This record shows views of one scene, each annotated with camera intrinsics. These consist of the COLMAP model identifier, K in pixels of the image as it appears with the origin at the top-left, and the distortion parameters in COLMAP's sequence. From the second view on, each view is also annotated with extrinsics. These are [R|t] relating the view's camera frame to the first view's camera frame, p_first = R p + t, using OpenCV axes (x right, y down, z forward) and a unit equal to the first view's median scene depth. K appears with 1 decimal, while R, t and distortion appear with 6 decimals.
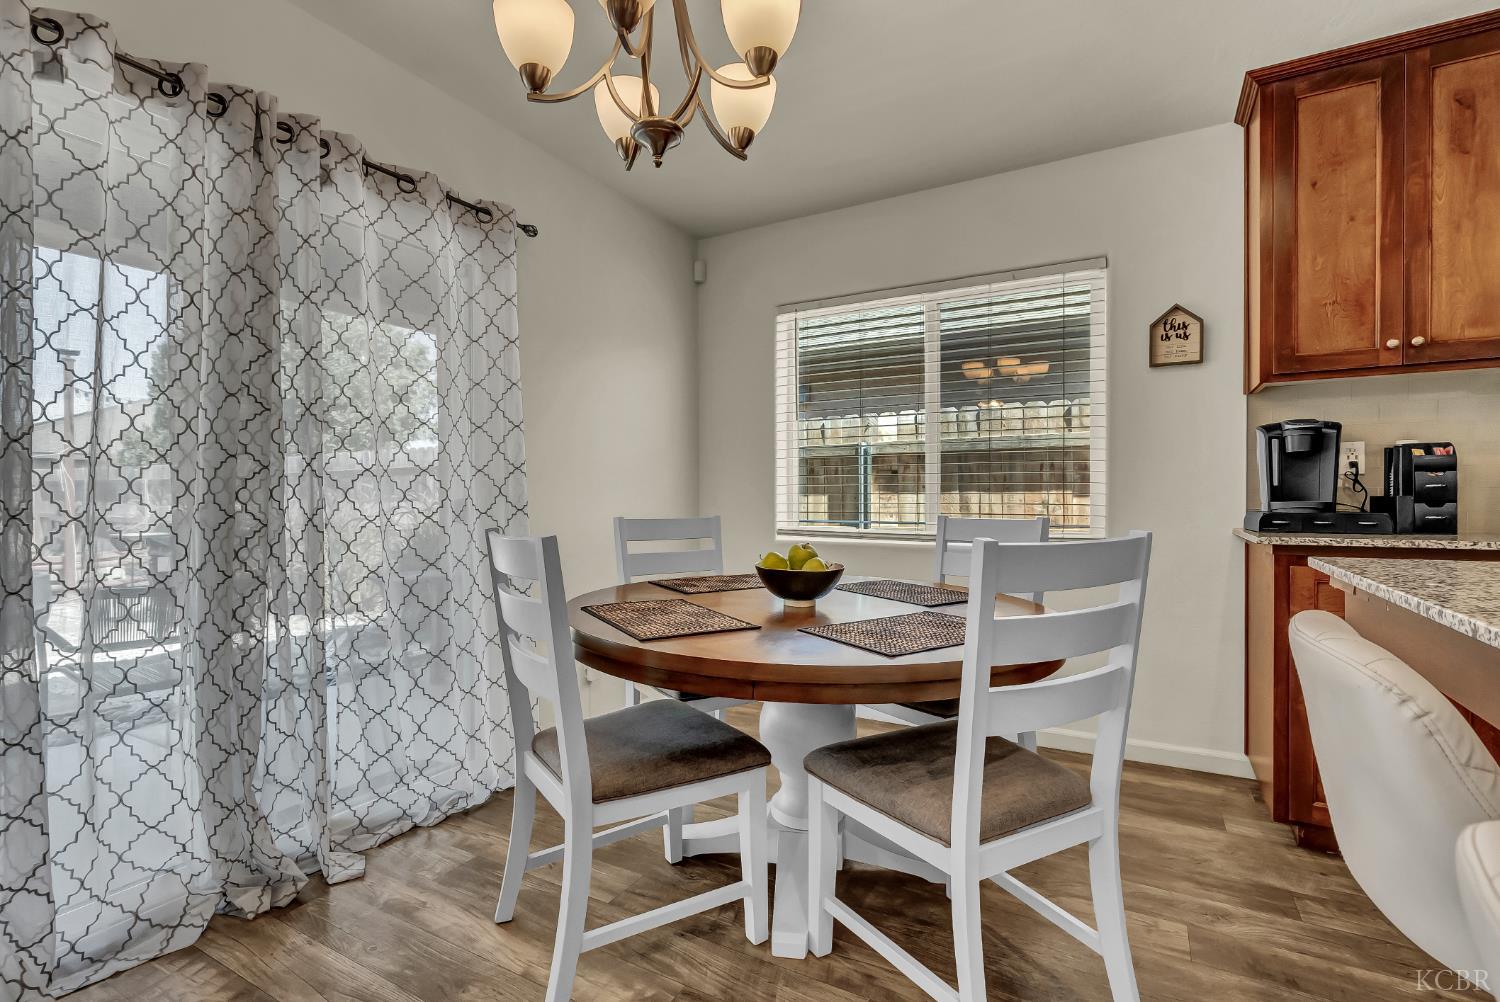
lens RADIAL K [[699.5, 0, 746.8], [0, 699.5, 502.8], [0, 0, 1]] dist [-0.001336, 0.000147]
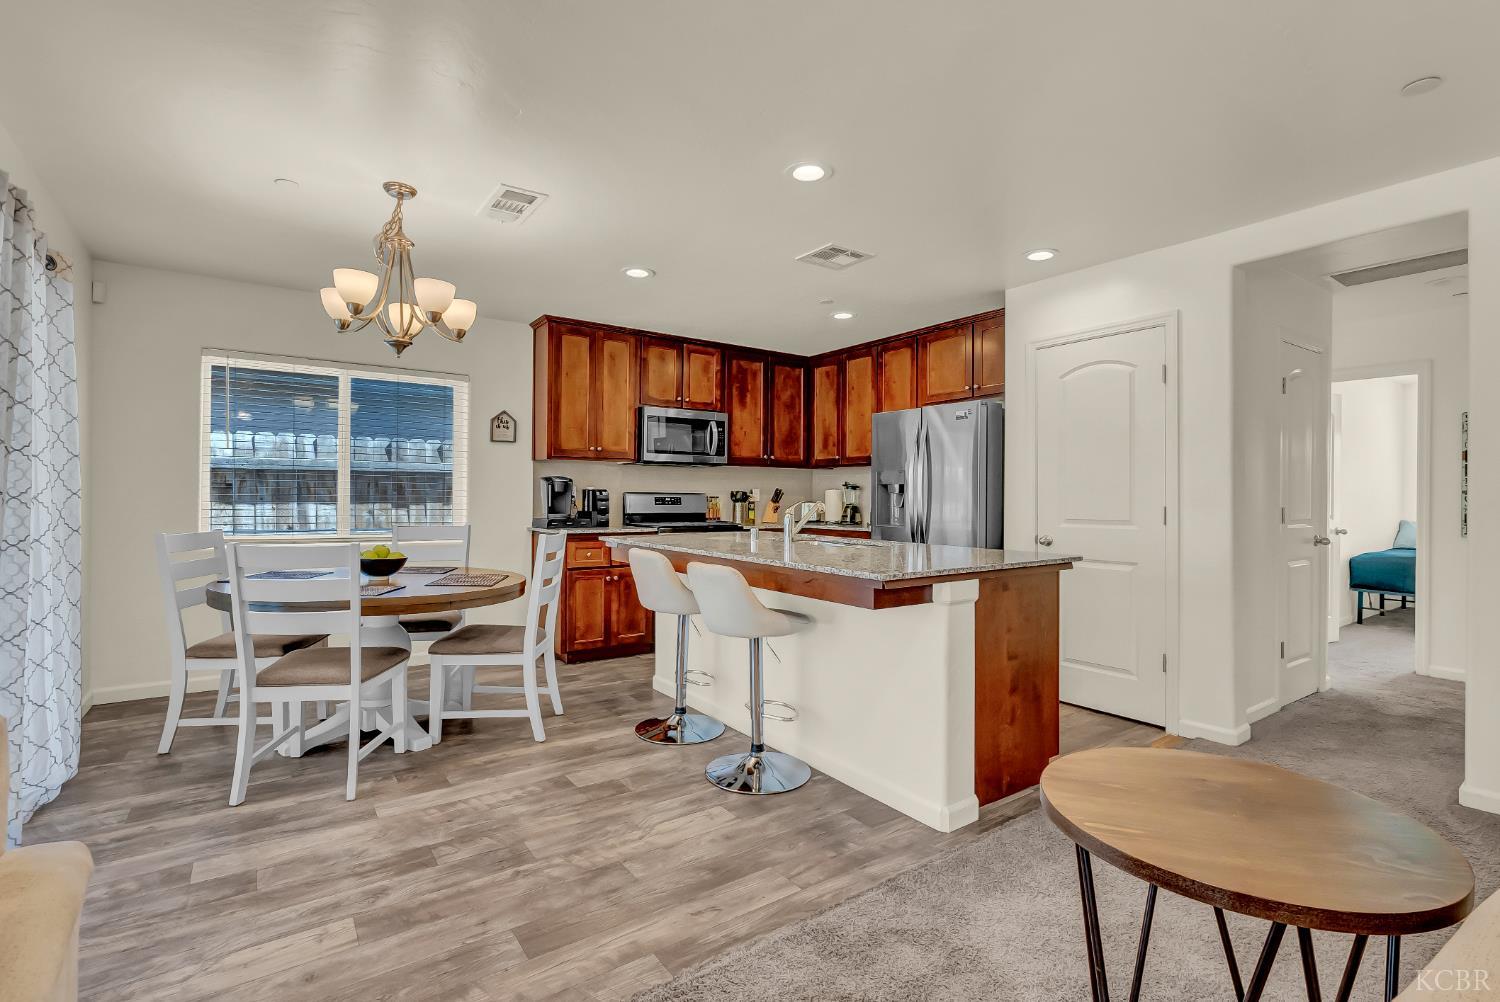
lens RADIAL K [[693.0, 0, 753.0], [0, 693.0, 501.8], [0, 0, 1]] dist [-0.004990, -0.000349]
pose [[0.424921, 0.000757, 0.905230, -0.966719], [-0.002049, 0.999998, 0.000126, -0.043408], [-0.905228, -0.001908, 0.424921, -0.501051]]
